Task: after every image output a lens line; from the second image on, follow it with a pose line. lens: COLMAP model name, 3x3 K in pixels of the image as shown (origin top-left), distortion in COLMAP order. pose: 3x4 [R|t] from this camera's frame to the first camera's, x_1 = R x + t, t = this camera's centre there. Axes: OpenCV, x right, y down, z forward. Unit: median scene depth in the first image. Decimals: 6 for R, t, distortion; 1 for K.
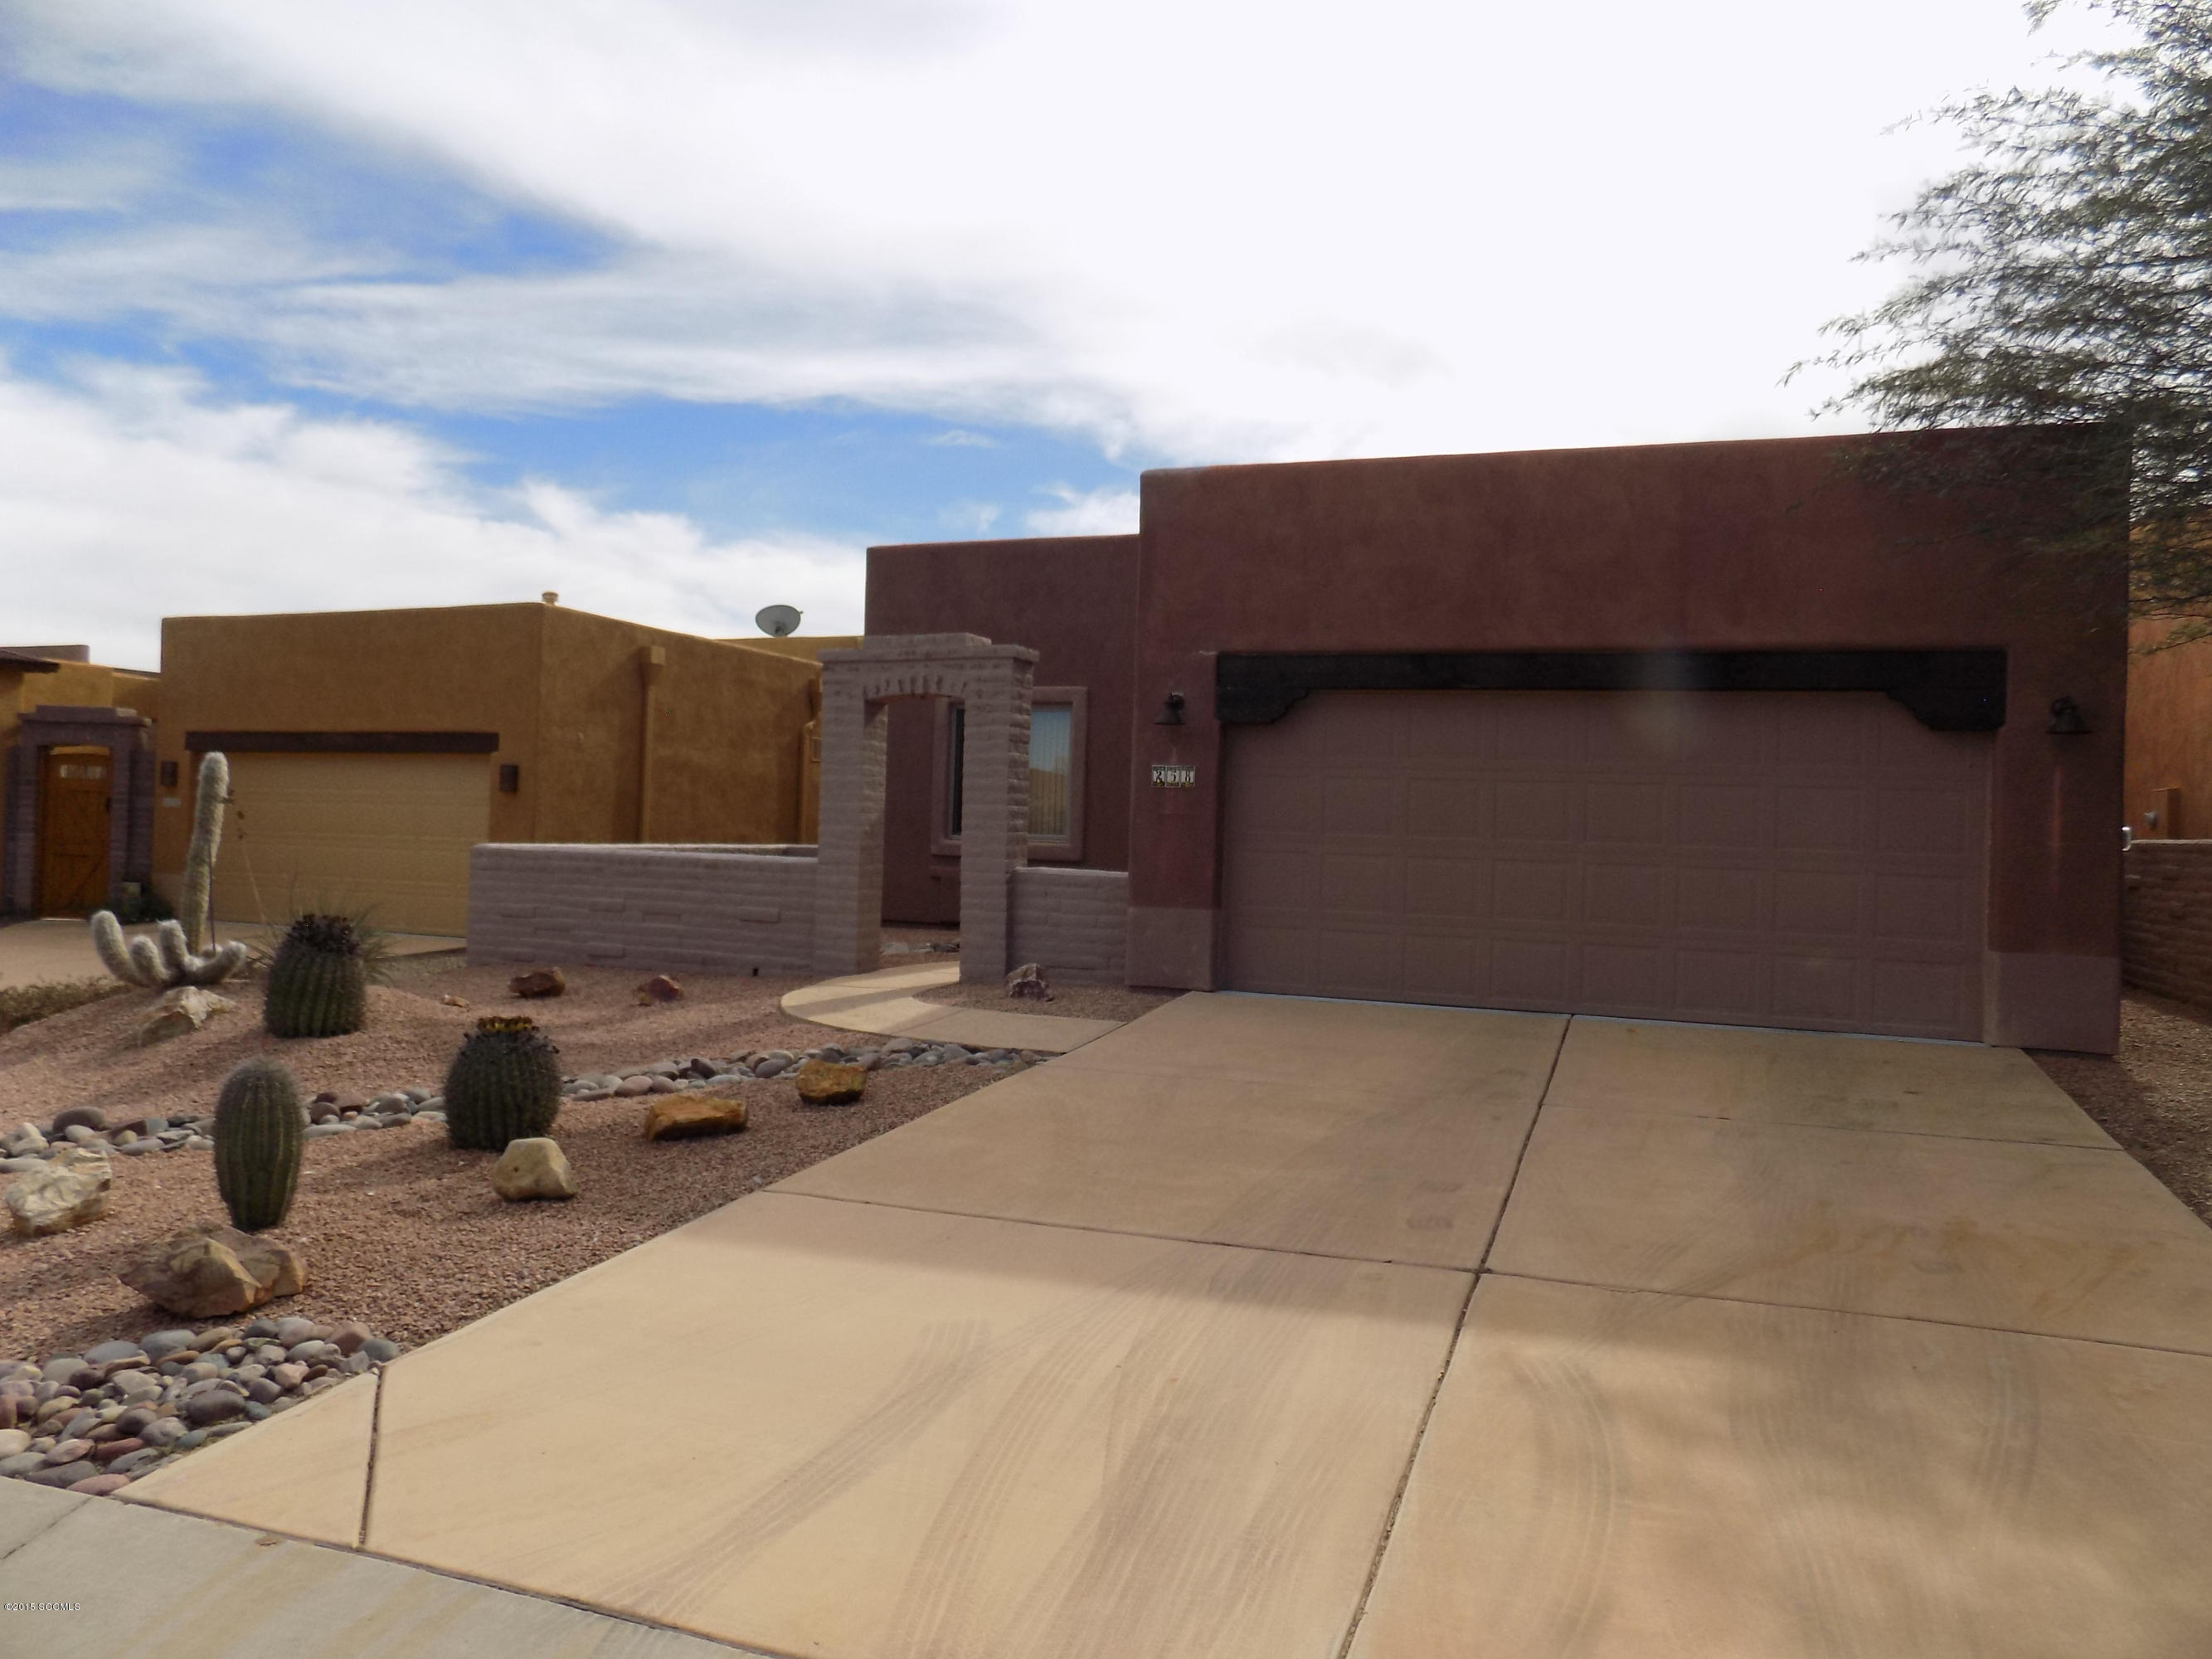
lens RADIAL K [[1488.5, 0, 1110.8], [0, 1488.5, 833.5], [0, 0, 1]] dist [-0.067081, 0.049899]
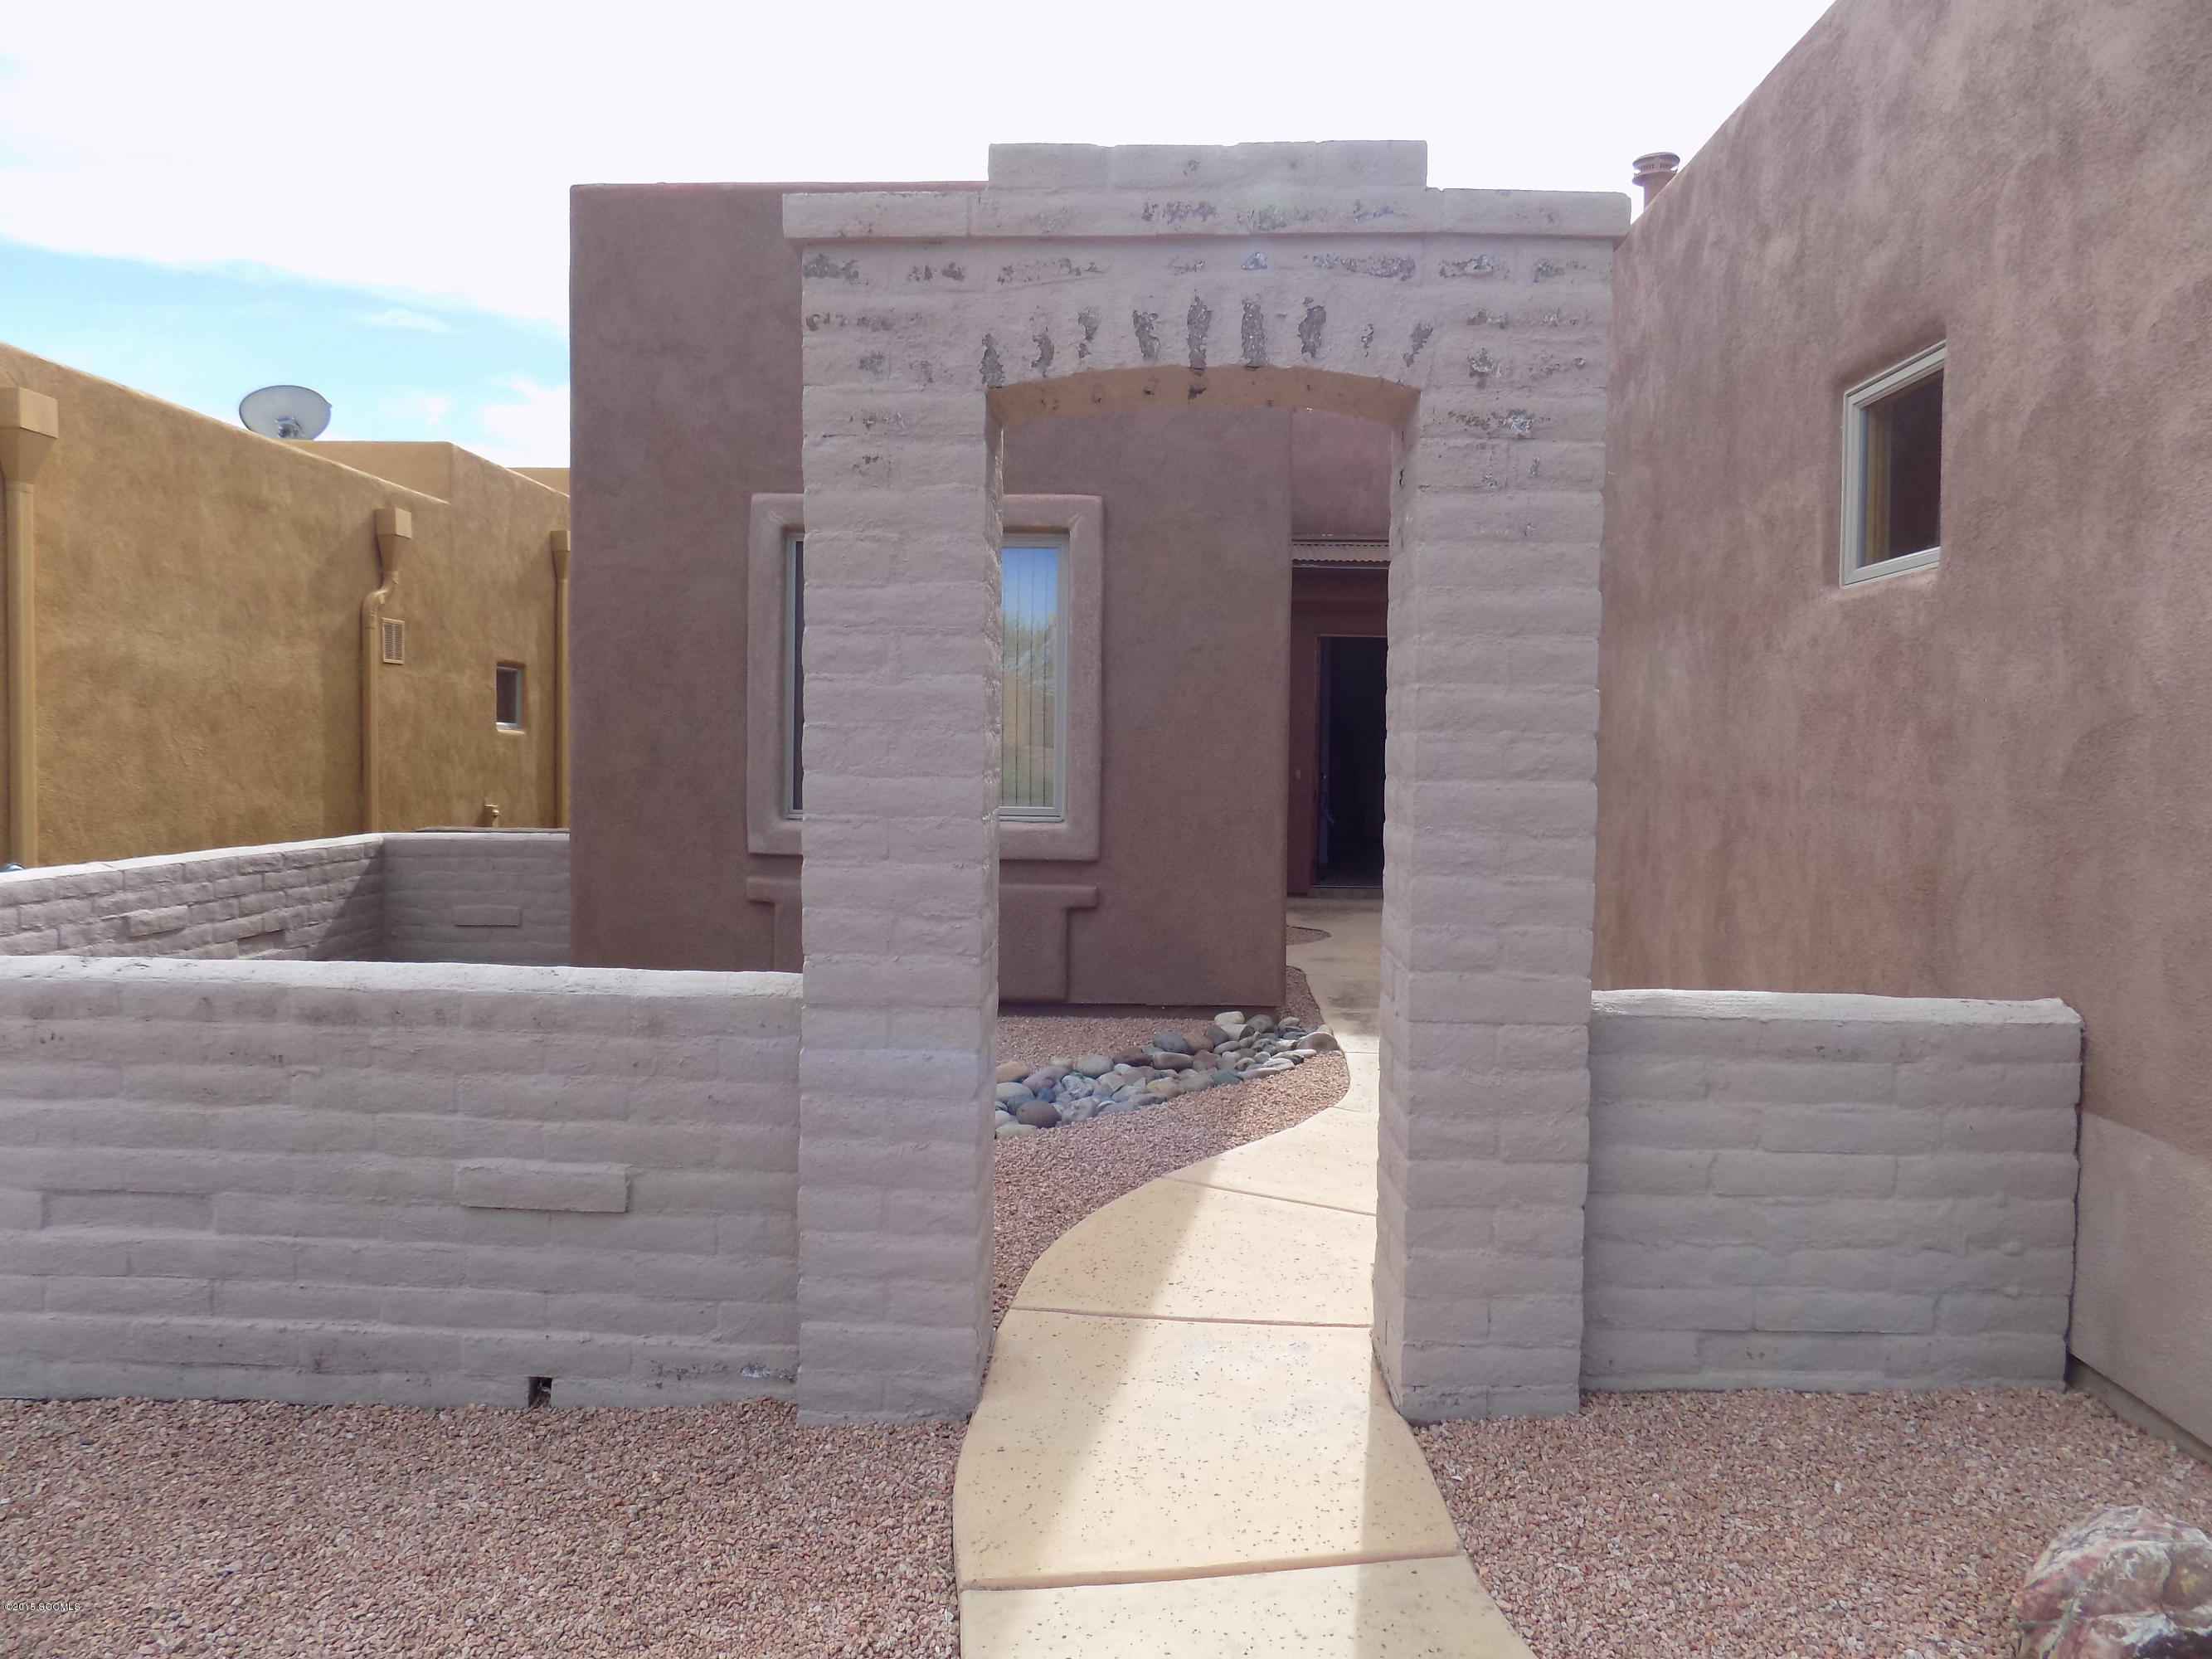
lens RADIAL K [[1488.5, 0, 1113.2], [0, 1488.5, 828.6], [0, 0, 1]] dist [-0.067081, 0.049899]
pose [[0.943297, -0.035580, 0.330038, -0.173829], [0.017593, 0.998200, 0.057328, -0.019671], [-0.331484, -0.048270, 0.942225, 0.548449]]
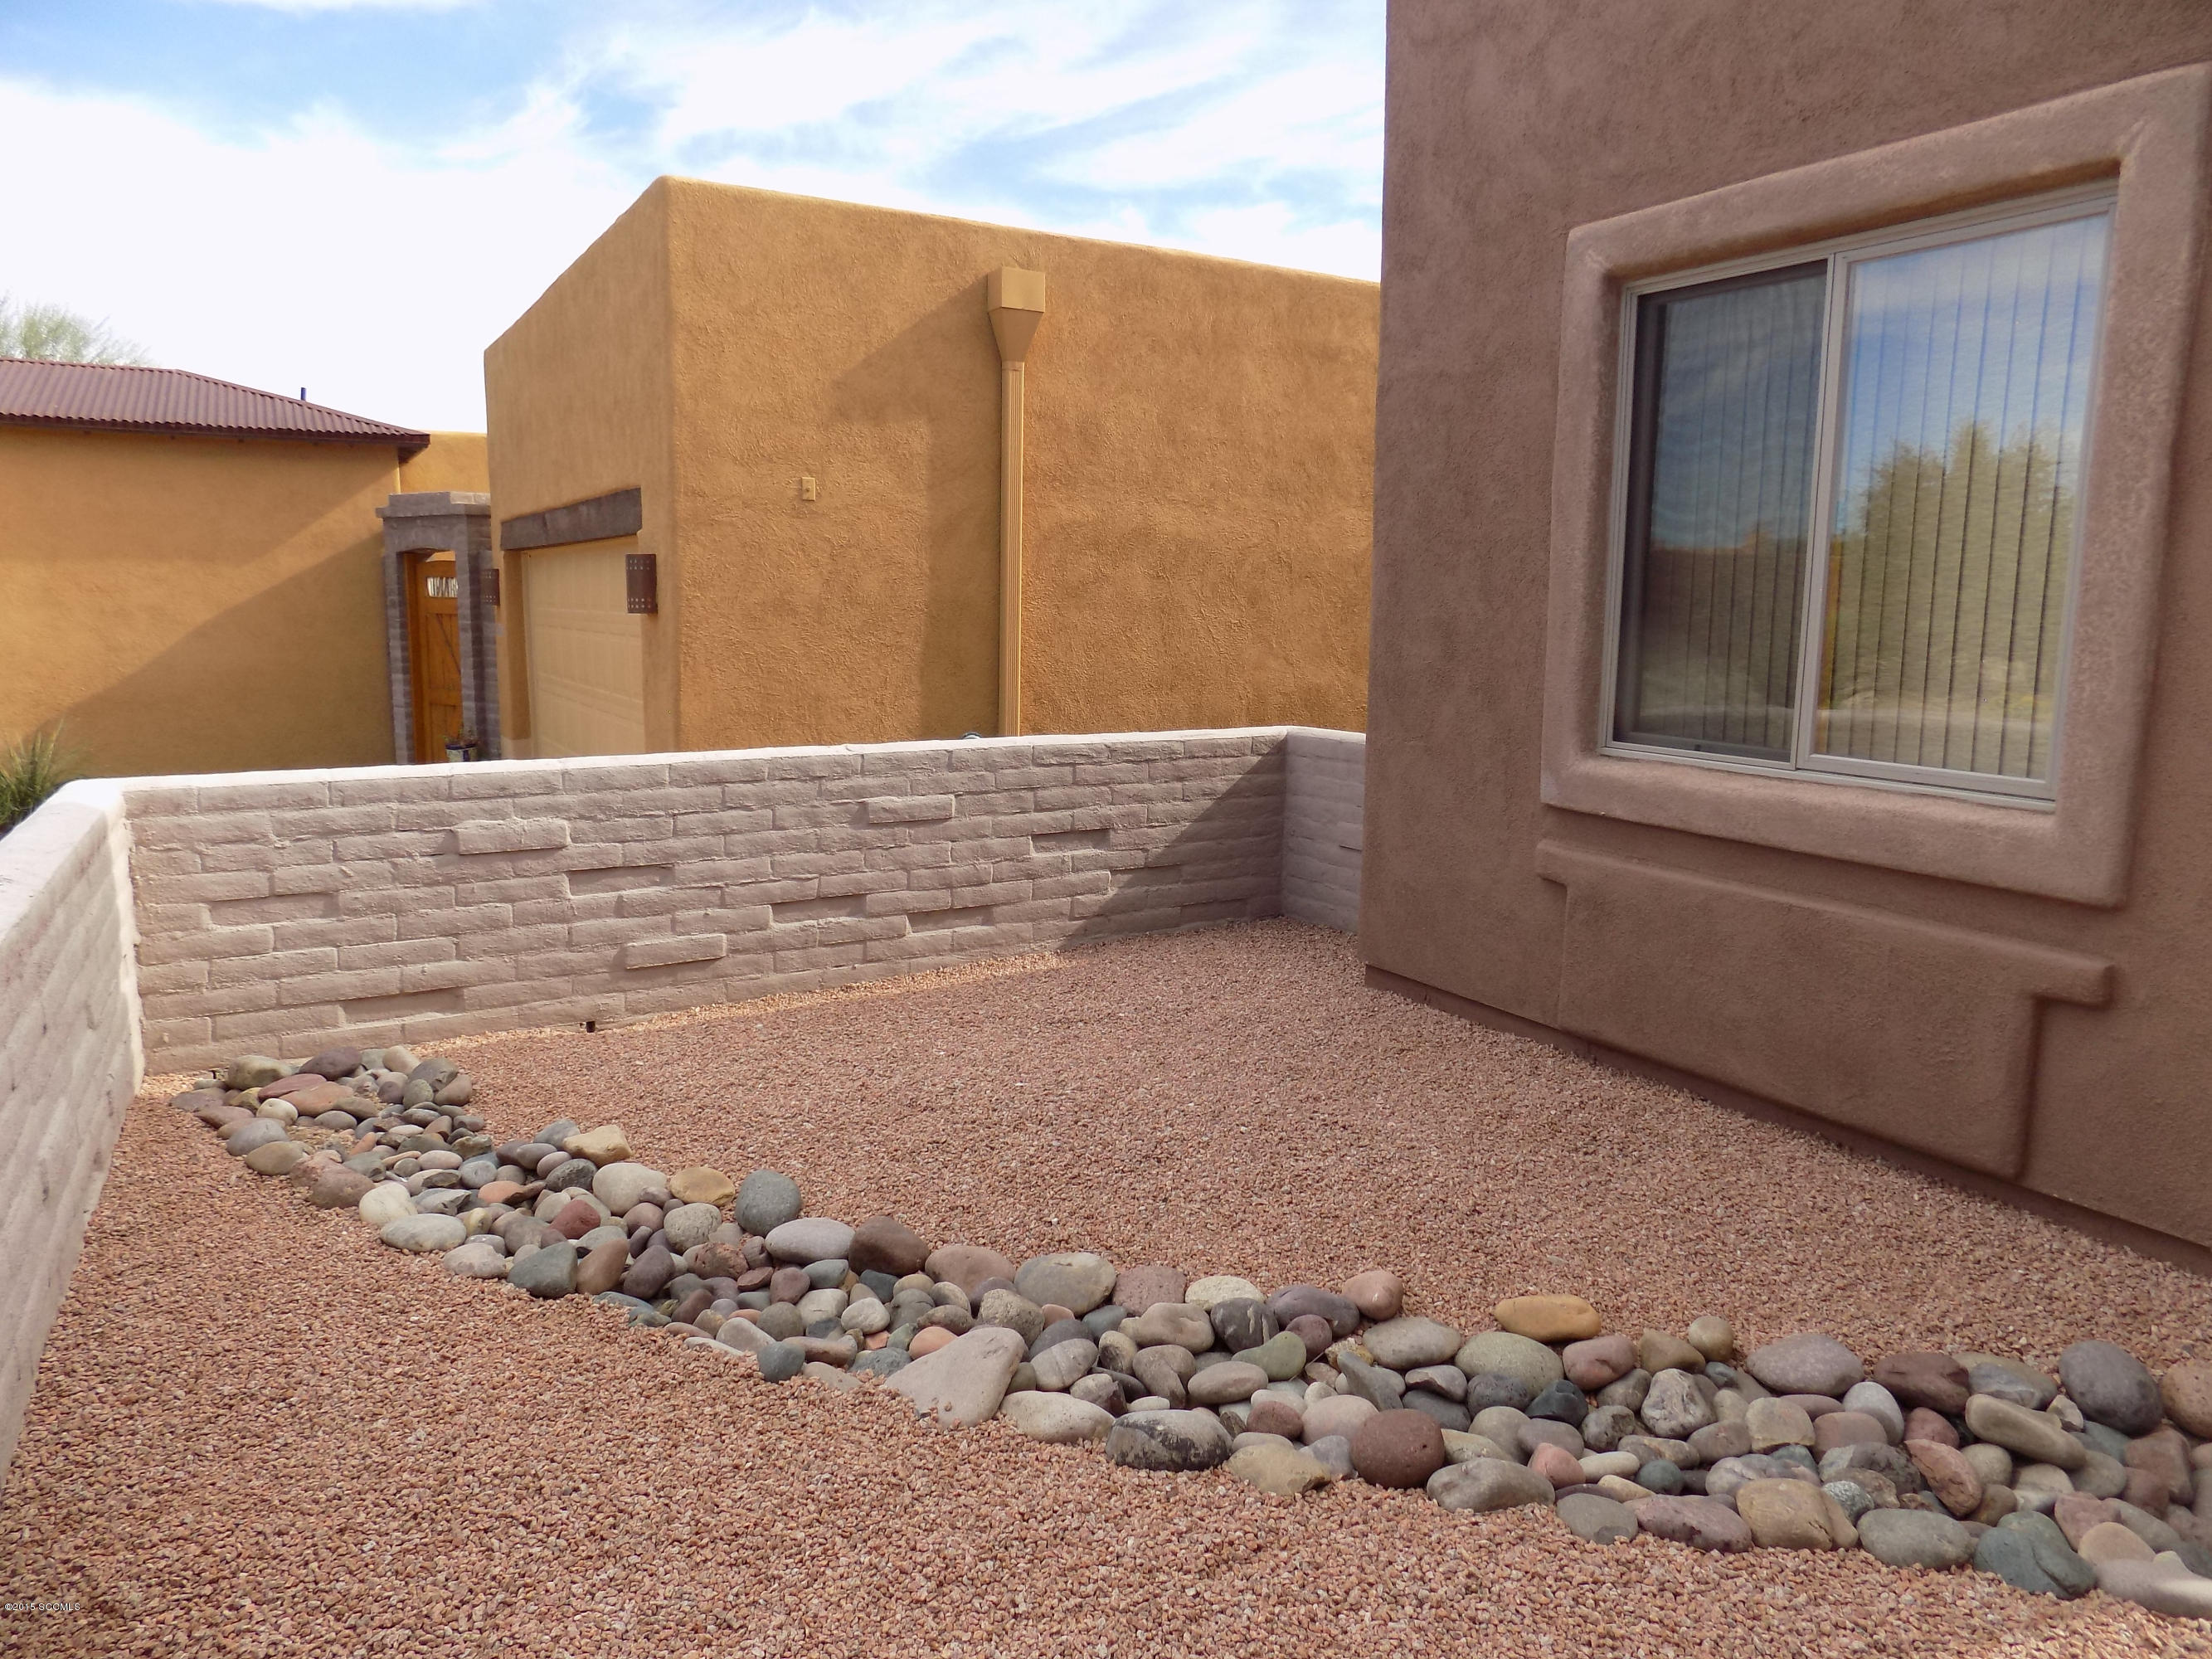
lens RADIAL K [[1488.5, 0, 1100.7], [0, 1488.5, 813.0], [0, 0, 1]] dist [-0.067081, 0.049899]
pose [[0.775630, 0.073021, -0.626950, -0.002228], [0.008294, 0.992021, 0.125802, -0.023900], [0.631133, -0.102776, 0.768835, 0.746217]]
